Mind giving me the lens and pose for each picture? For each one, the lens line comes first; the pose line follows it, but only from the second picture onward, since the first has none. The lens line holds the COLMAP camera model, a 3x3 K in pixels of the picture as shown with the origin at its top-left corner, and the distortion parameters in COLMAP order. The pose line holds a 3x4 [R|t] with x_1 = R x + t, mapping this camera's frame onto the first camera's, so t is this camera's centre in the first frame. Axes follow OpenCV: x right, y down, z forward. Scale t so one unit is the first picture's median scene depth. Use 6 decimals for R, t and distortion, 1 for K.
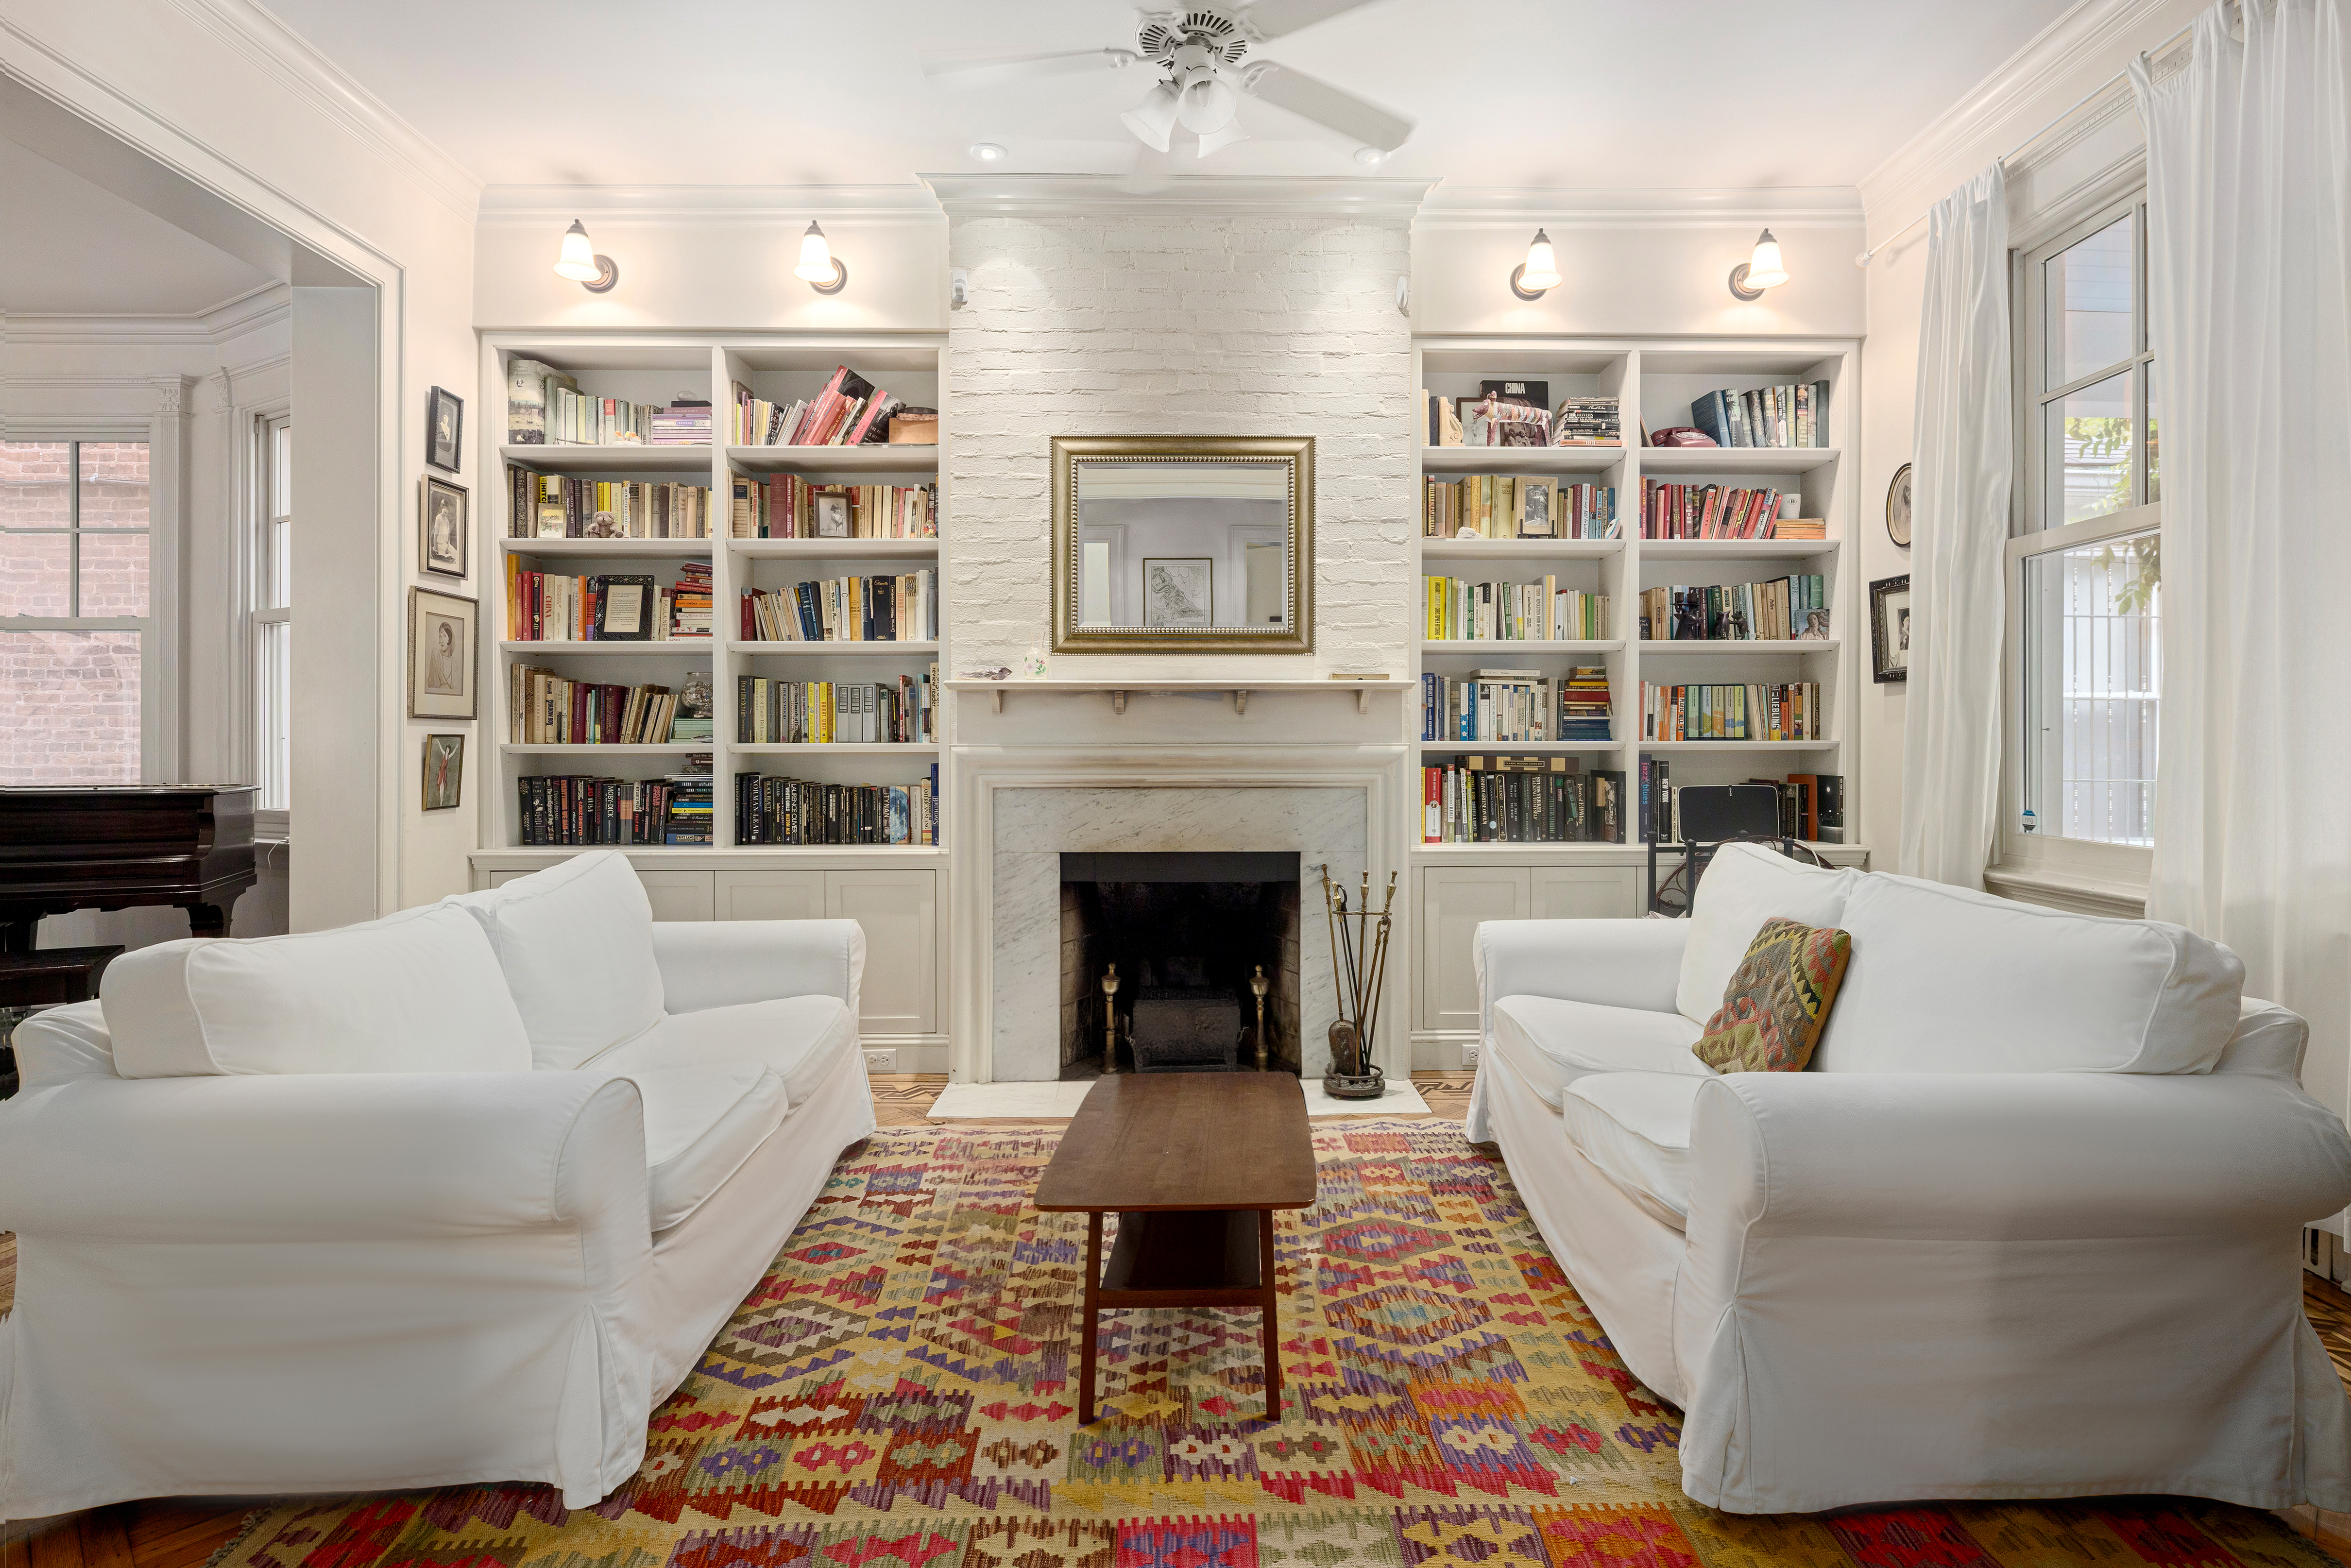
lens RADIAL K [[1168.3, 0, 1159.7], [0, 1168.3, 709.1], [0, 0, 1]] dist [0.002131, 0.000060]
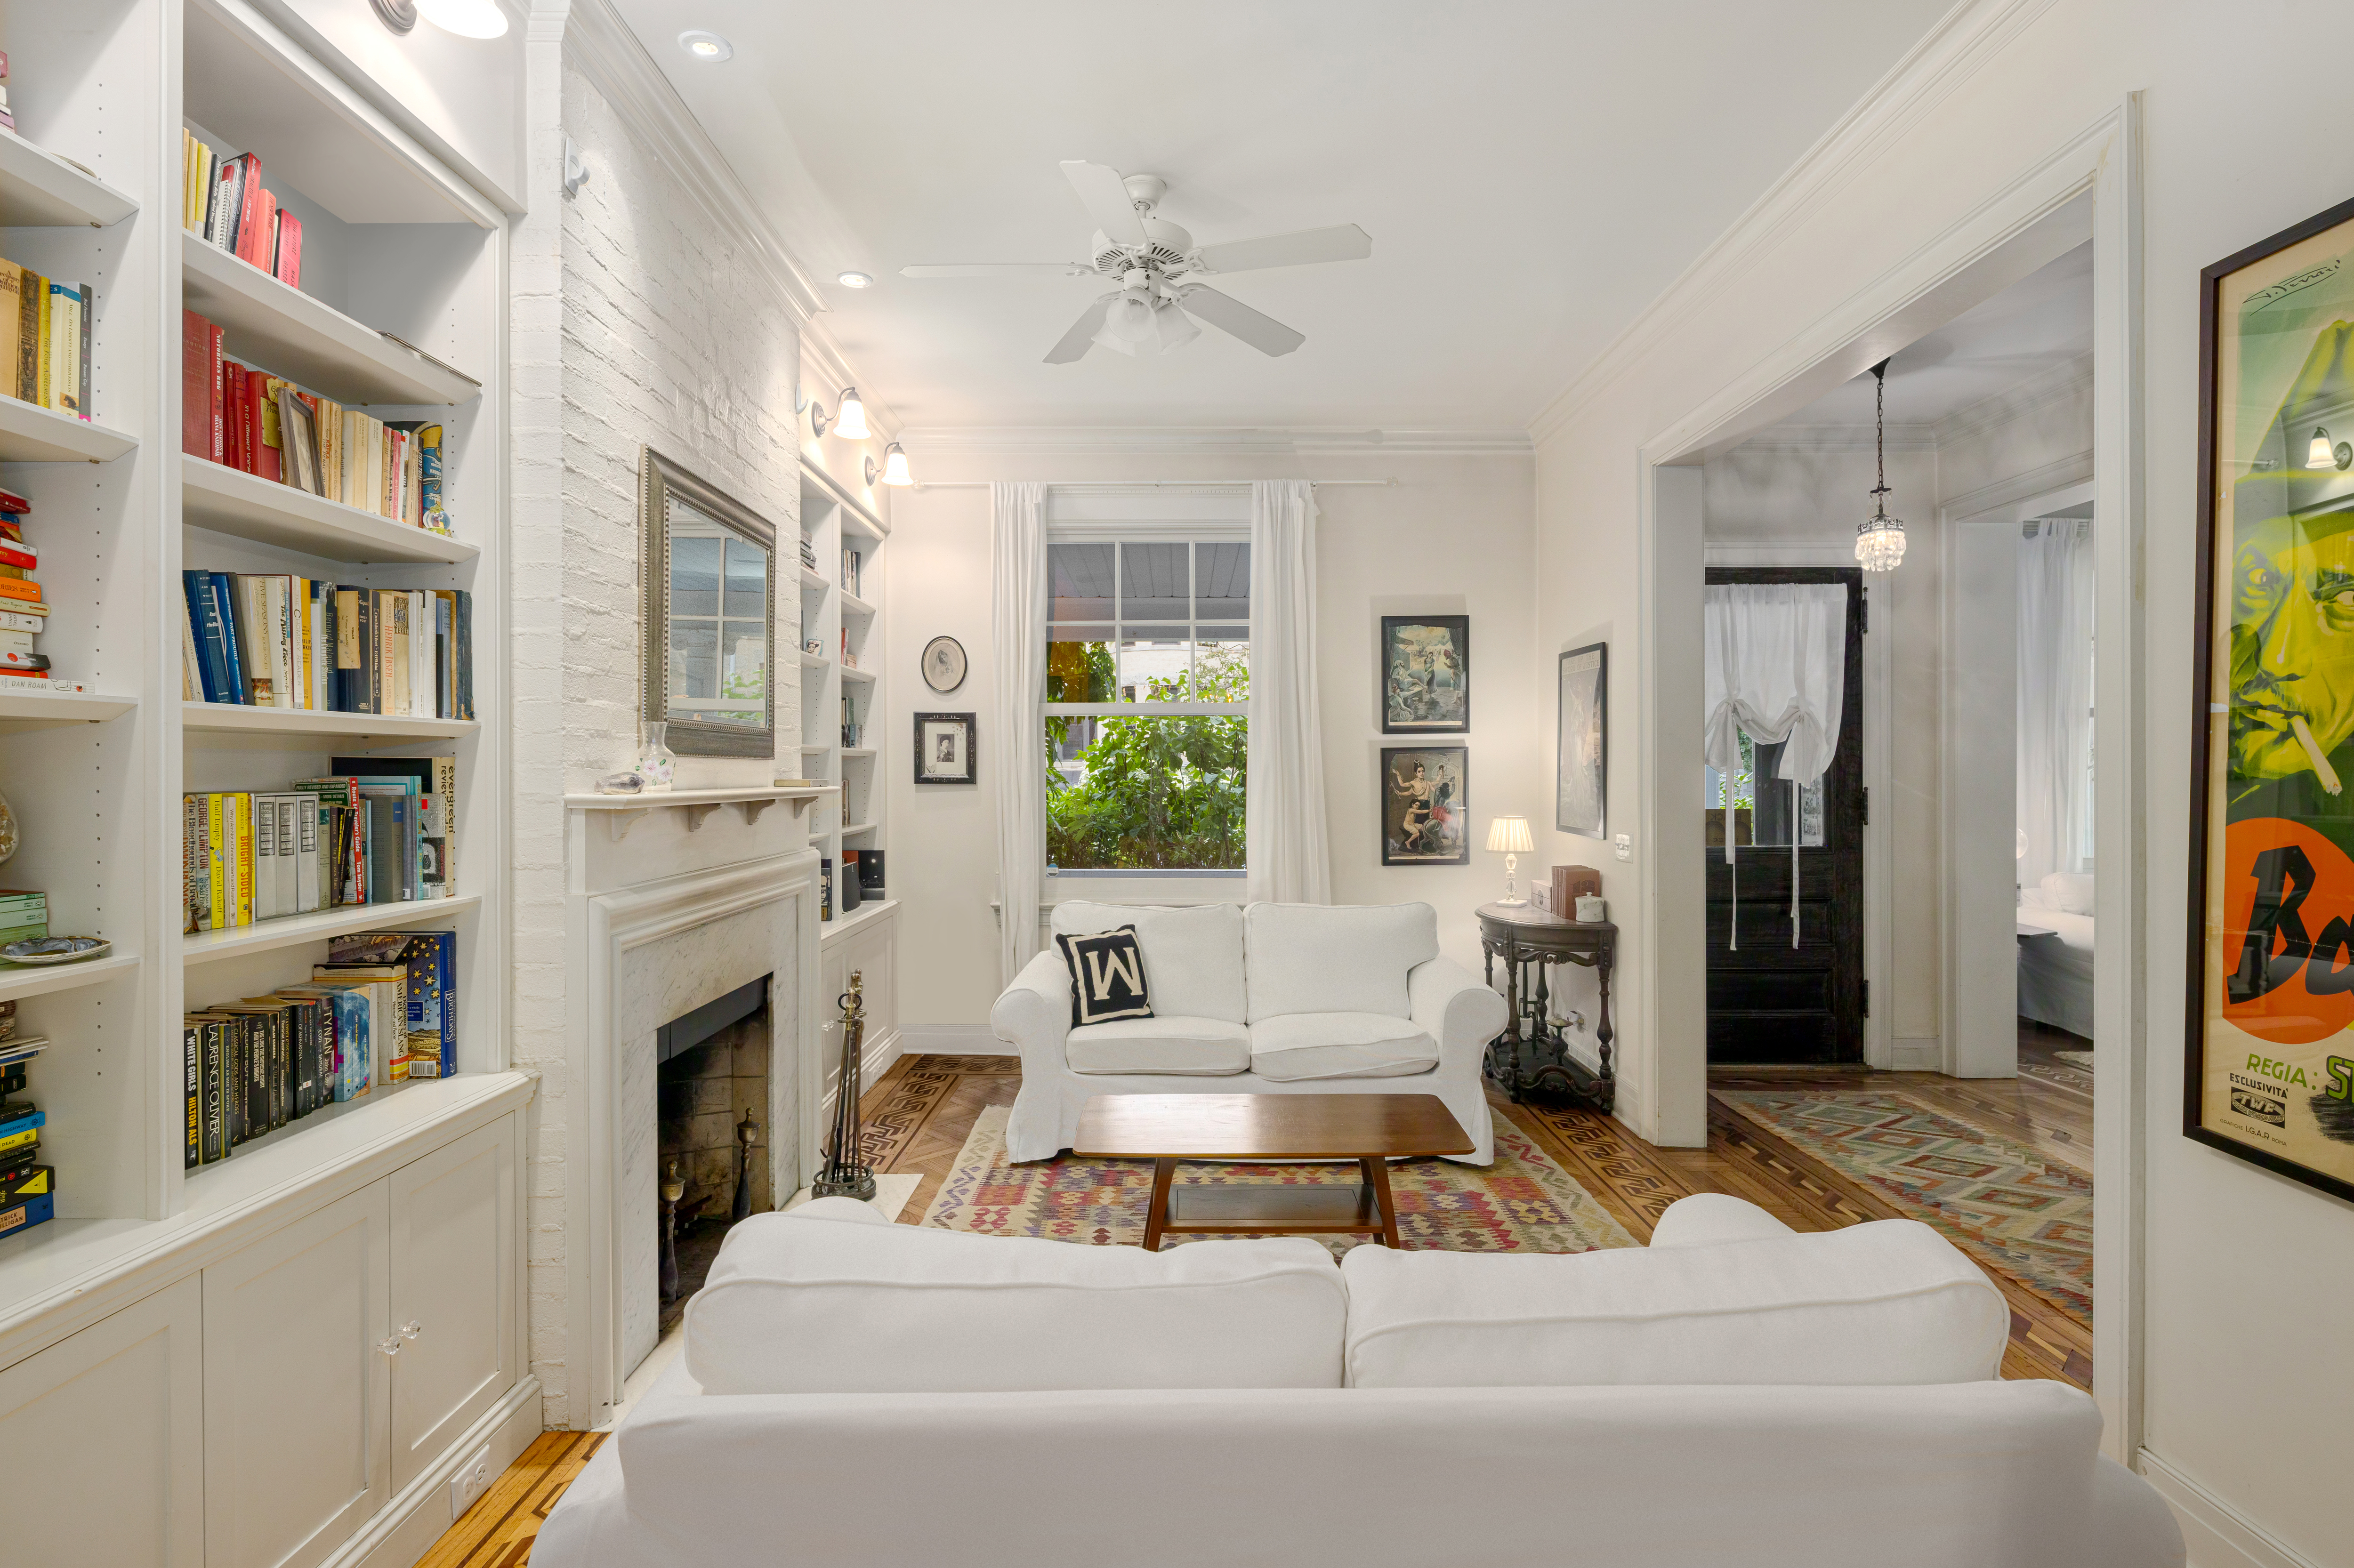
lens RADIAL K [[1169.7, 0, 1176.8], [0, 1169.7, 784.7], [0, 0, 1]] dist [0.002131, 0.000060]
pose [[0.030814, -0.008667, 0.999488, -0.747938], [-0.014877, 0.999848, 0.009128, -0.036595], [-0.999414, -0.015151, 0.030680, 0.620206]]
